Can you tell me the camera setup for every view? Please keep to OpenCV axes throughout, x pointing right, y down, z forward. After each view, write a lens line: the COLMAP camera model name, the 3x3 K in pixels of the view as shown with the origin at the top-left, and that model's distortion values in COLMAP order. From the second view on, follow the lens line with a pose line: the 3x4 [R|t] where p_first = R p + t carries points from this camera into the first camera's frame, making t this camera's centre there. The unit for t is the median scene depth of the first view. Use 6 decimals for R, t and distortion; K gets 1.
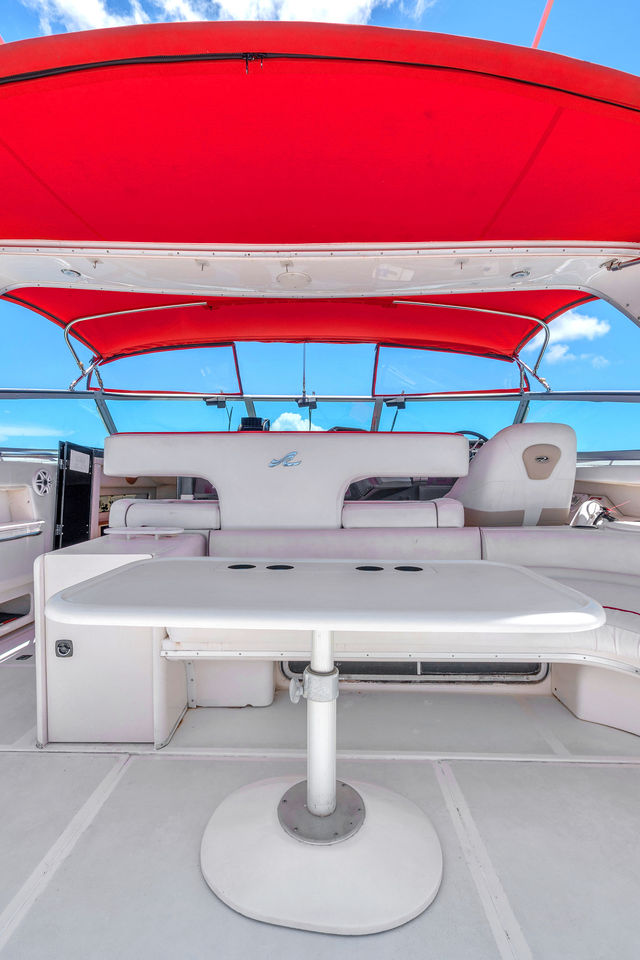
lens RADIAL K [[437.2, 0, 320.6], [0, 437.2, 483.7], [0, 0, 1]] dist [-0.002664, 0.000426]
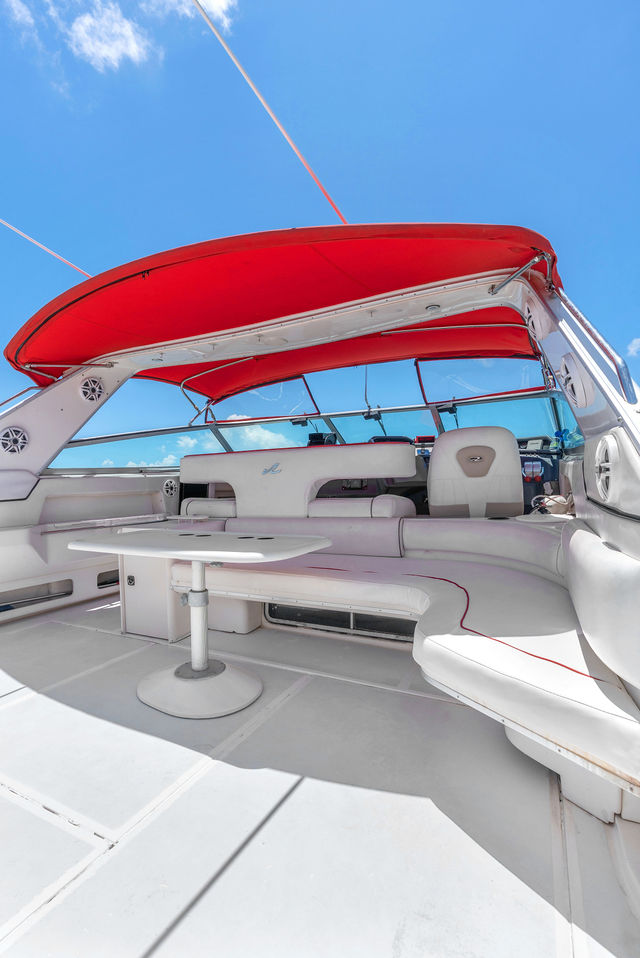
lens RADIAL K [[436.3, 0, 320.6], [0, 436.3, 482.7], [0, 0, 1]] dist [-0.002664, 0.000426]
pose [[0.903007, -0.024847, -0.428907, 0.518514], [0.021744, 0.999690, -0.012134, 0.007956], [0.429075, 0.001631, 0.903267, -0.165278]]
